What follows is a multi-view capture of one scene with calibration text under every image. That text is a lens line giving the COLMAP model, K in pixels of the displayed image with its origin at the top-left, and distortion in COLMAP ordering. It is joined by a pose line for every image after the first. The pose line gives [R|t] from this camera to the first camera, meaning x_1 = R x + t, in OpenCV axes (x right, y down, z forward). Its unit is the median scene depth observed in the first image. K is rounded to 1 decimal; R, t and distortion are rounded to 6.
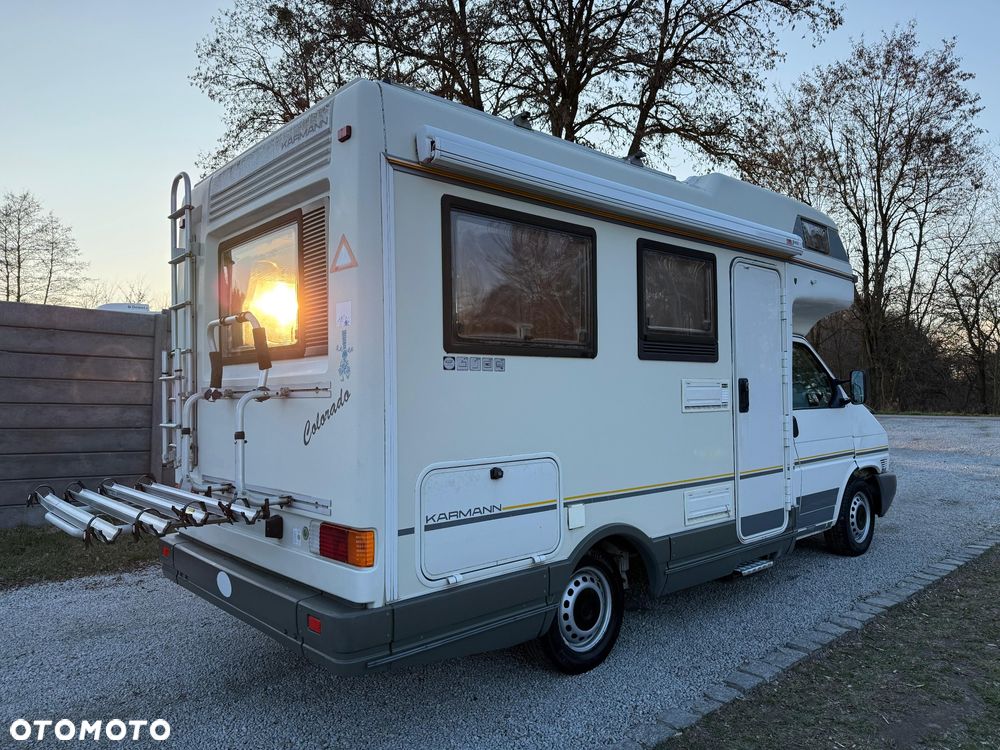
lens RADIAL K [[690.2, 0, 500.0], [0, 690.2, 379.5], [0, 0, 1]] dist [0.160613, -0.275030]
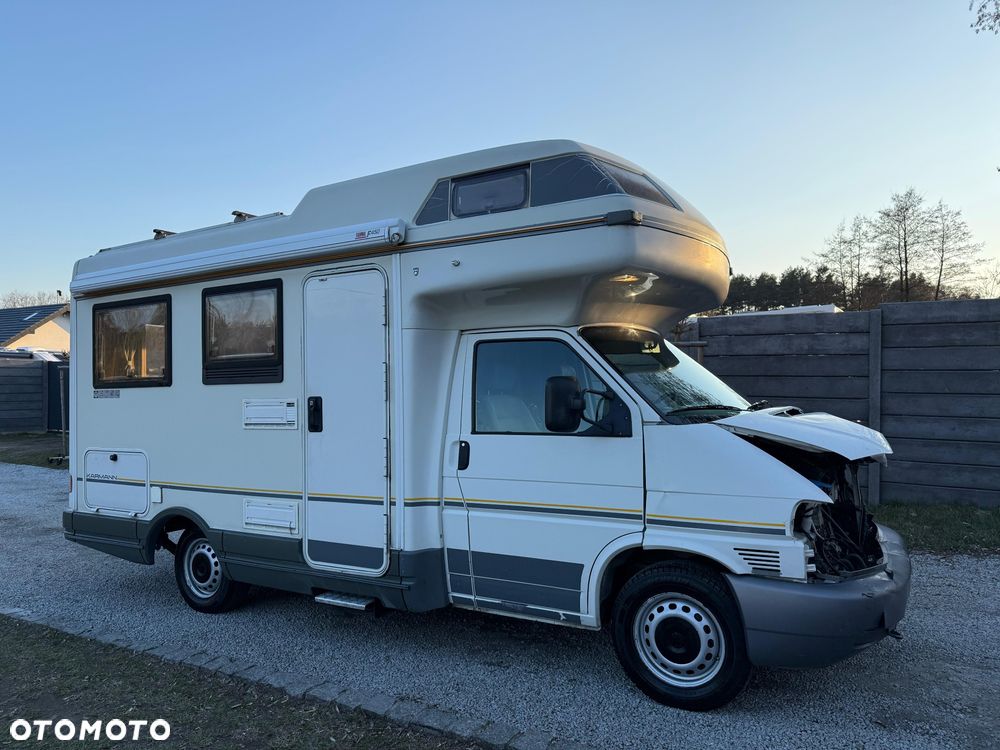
lens RADIAL K [[690.2, 0, 500.0], [0, 690.2, 379.5], [0, 0, 1]] dist [0.160613, -0.275030]
pose [[0.297470, -0.012311, -0.954652, 1.578845], [0.033611, 0.999432, -0.002415, -0.017122], [0.954139, -0.031368, 0.297715, 1.129380]]
